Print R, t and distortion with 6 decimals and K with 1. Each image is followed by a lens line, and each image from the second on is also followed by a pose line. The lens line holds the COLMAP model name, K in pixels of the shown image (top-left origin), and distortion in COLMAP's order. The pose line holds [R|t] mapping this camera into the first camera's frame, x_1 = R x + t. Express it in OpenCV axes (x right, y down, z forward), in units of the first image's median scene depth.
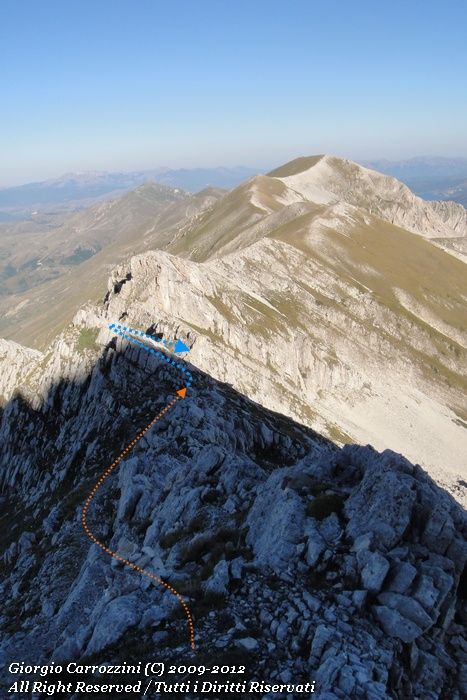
lens RADIAL K [[734.7, 0, 233.5], [0, 734.7, 350.0], [0, 0, 1]] dist [-0.189600, 0.033949]
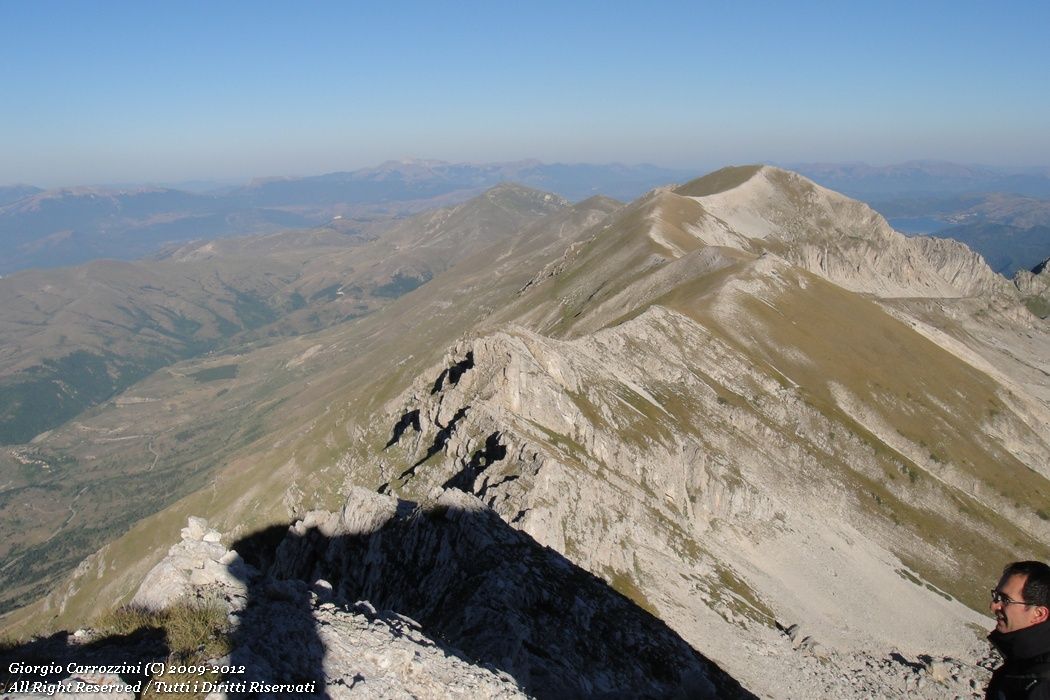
lens RADIAL K [[1102.1, 0, 525.0], [0, 1102.1, 350.0], [0, 0, 1]] dist [-0.189600, 0.033949]
pose [[0.994239, 0.058317, -0.089930, 0.014138], [-0.065029, 0.995165, -0.073604, -0.019377], [0.085203, 0.079028, 0.993225, -0.116311]]
